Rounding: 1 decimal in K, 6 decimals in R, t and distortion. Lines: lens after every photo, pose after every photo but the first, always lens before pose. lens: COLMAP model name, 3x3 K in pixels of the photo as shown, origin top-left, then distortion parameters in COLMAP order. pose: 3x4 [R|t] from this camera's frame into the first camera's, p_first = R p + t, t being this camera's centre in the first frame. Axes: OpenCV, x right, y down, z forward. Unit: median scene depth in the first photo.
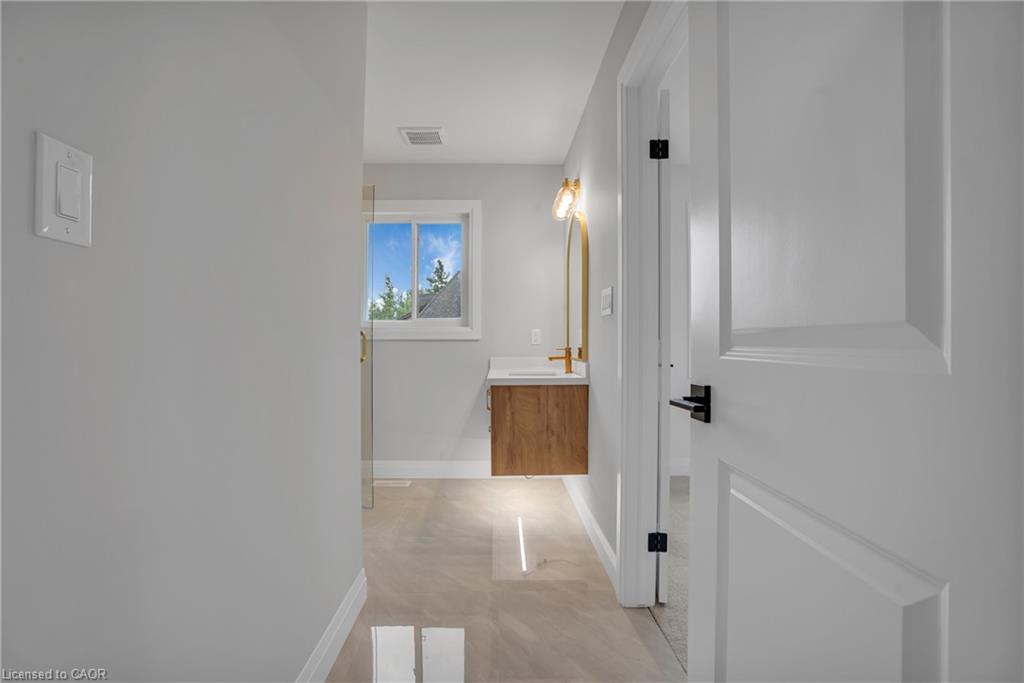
lens RADIAL K [[464.4, 0, 509.9], [0, 464.4, 343.6], [0, 0, 1]] dist [-0.061648, 0.020260]
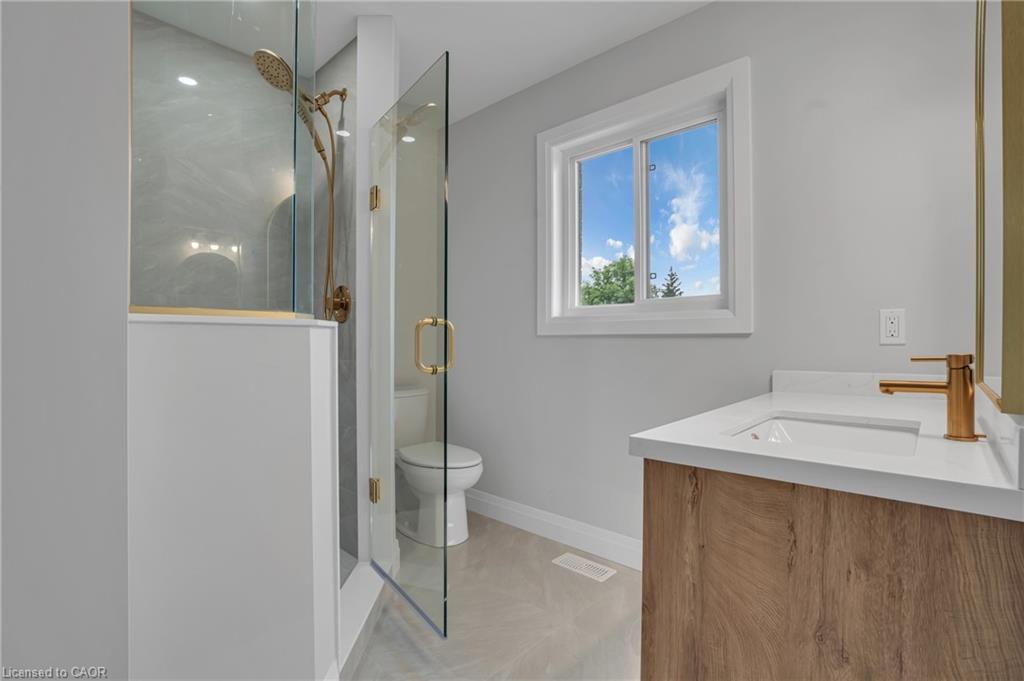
lens RADIAL K [[464.4, 0, 509.9], [0, 464.4, 342.6], [0, 0, 1]] dist [-0.061648, 0.020260]
pose [[0.710718, 0.004633, -0.703462, 0.138523], [-0.001264, 0.999985, 0.005309, -0.001866], [0.703476, -0.002884, 0.710713, 0.659580]]
